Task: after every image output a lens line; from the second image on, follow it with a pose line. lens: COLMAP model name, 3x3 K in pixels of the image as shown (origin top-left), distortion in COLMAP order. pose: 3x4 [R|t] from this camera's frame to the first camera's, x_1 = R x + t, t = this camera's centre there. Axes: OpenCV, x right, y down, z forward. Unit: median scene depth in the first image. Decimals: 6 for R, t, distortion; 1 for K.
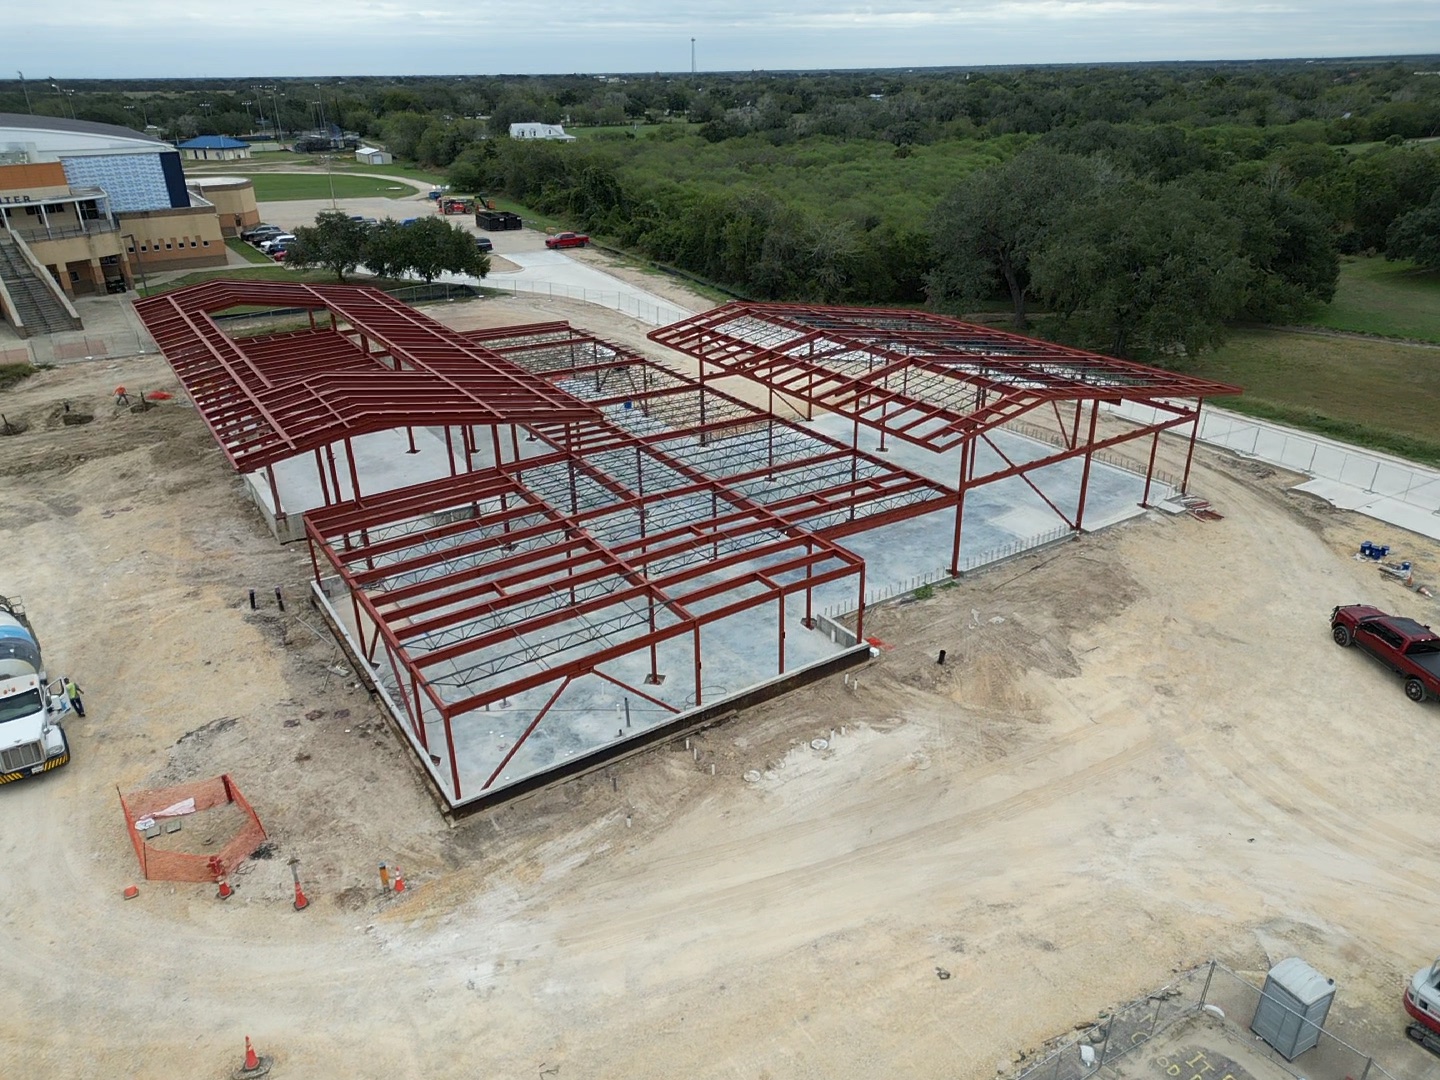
lens RADIAL K [[1006.2, 0, 724.8], [0, 1006.2, 537.8], [0, 0, 1]] dist [0.080942, -0.082158]
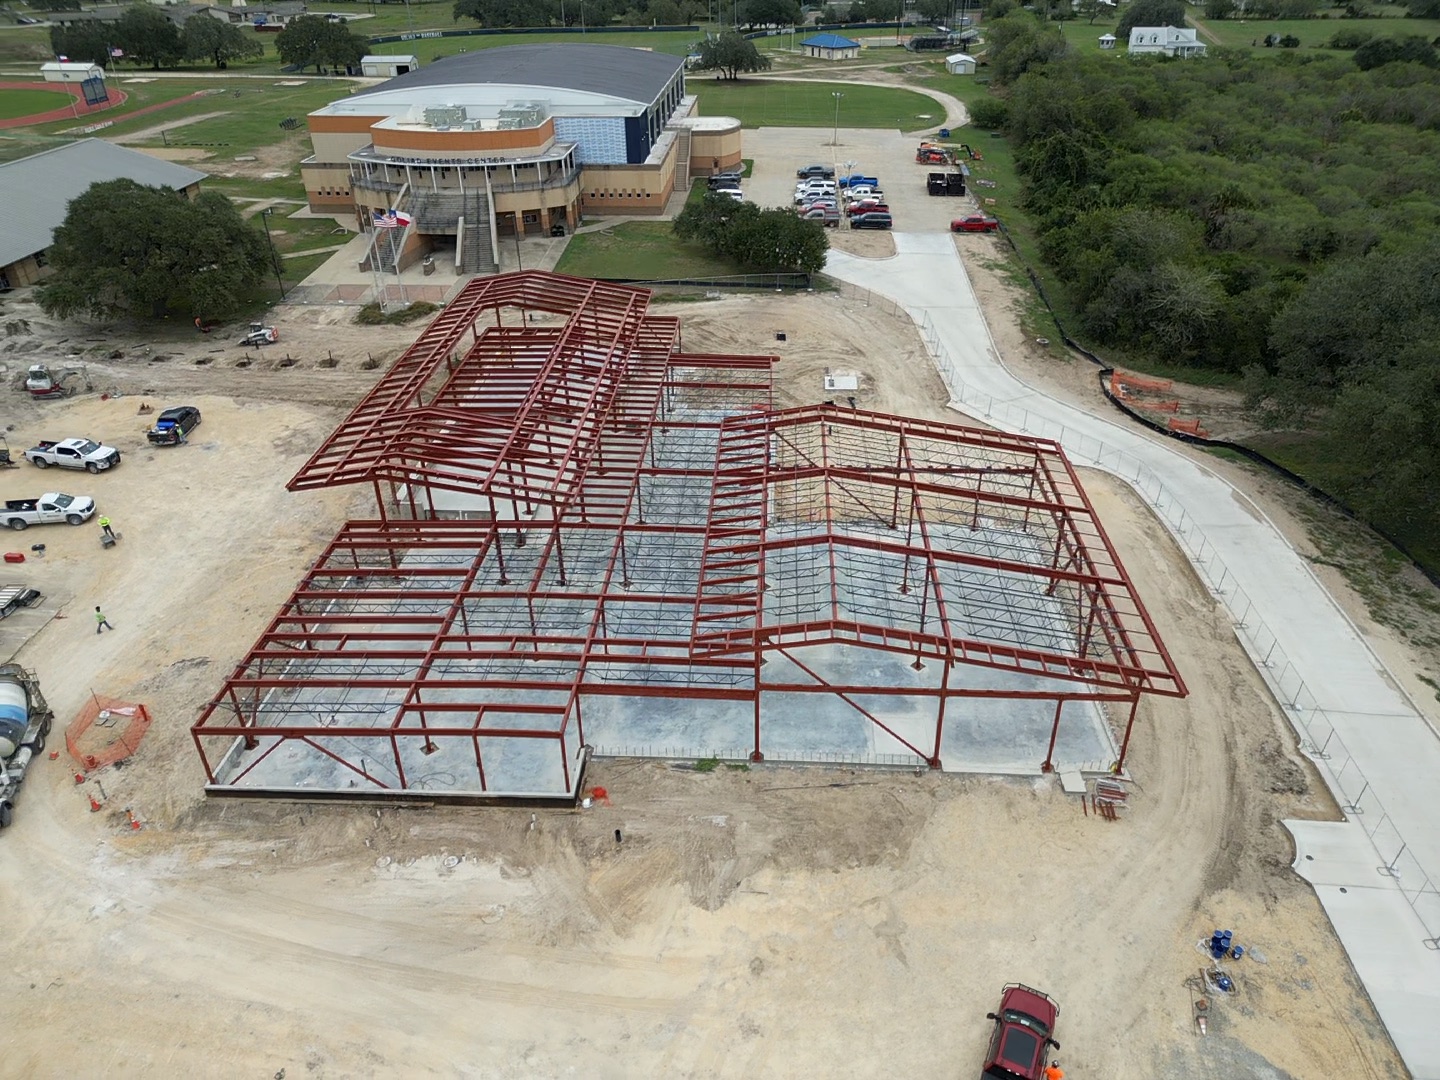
lens RADIAL K [[1006.2, 0, 724.8], [0, 1006.2, 537.8], [0, 0, 1]] dist [0.080942, -0.082158]
pose [[0.803844, 0.312658, -0.506043, 0.730534], [-0.248188, 0.949422, 0.192354, -0.413057], [0.540589, -0.029028, 0.840786, 0.129369]]
